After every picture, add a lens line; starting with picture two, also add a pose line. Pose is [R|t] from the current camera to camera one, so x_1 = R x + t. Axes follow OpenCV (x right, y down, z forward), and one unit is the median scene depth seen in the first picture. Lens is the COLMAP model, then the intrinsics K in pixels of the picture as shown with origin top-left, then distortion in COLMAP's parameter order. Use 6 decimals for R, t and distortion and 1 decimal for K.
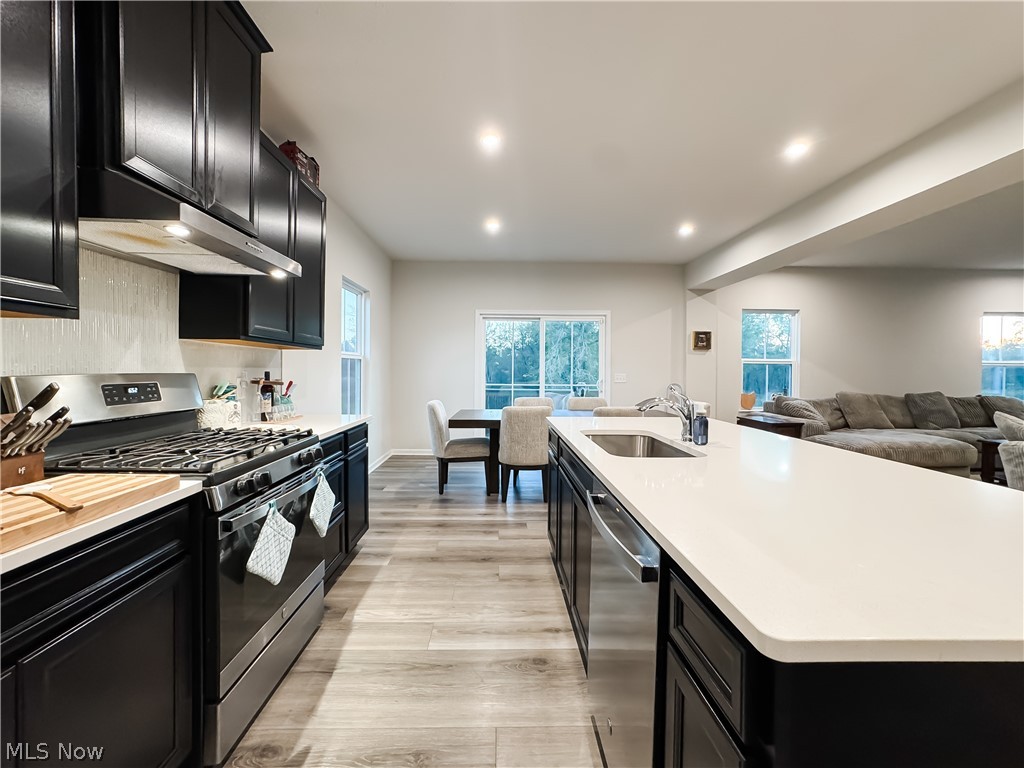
lens RADIAL K [[424.7, 0, 510.7], [0, 424.7, 372.9], [0, 0, 1]] dist [-0.035531, 0.014042]
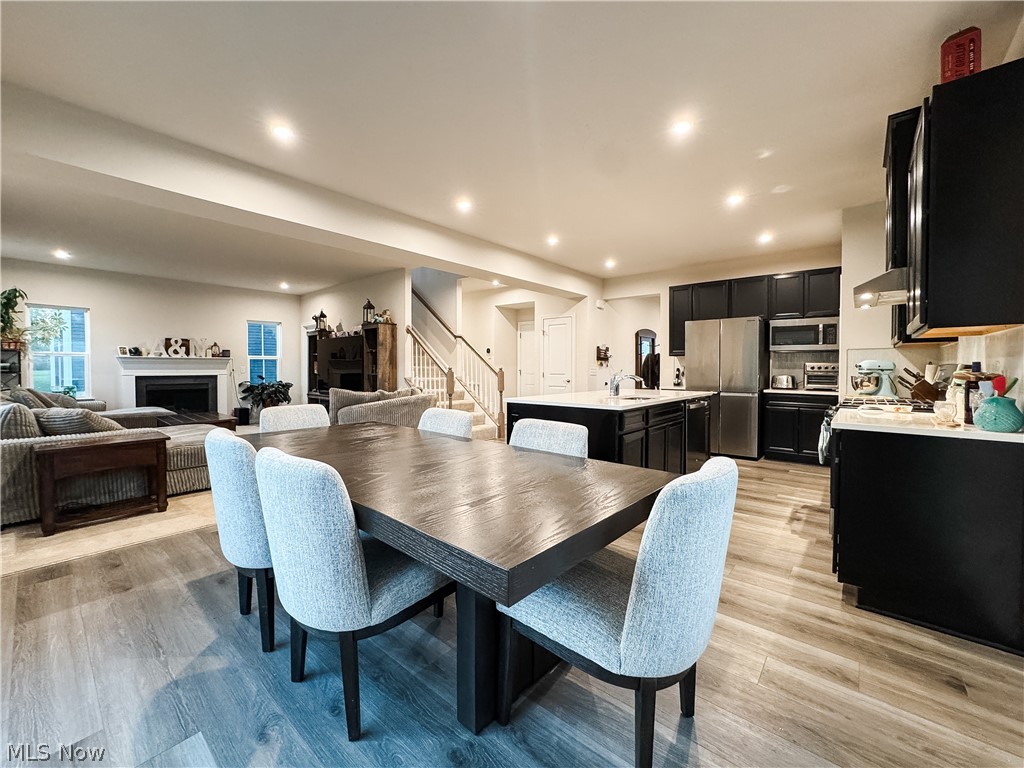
lens RADIAL K [[419.9, 0, 516.1], [0, 419.9, 378.7], [0, 0, 1]] dist [-0.046017, 0.013761]
pose [[-0.746260, -0.027971, 0.665067, -0.519302], [-0.006022, 0.999360, 0.035274, 0.009192], [-0.665627, 0.022318, -0.745951, 2.531191]]
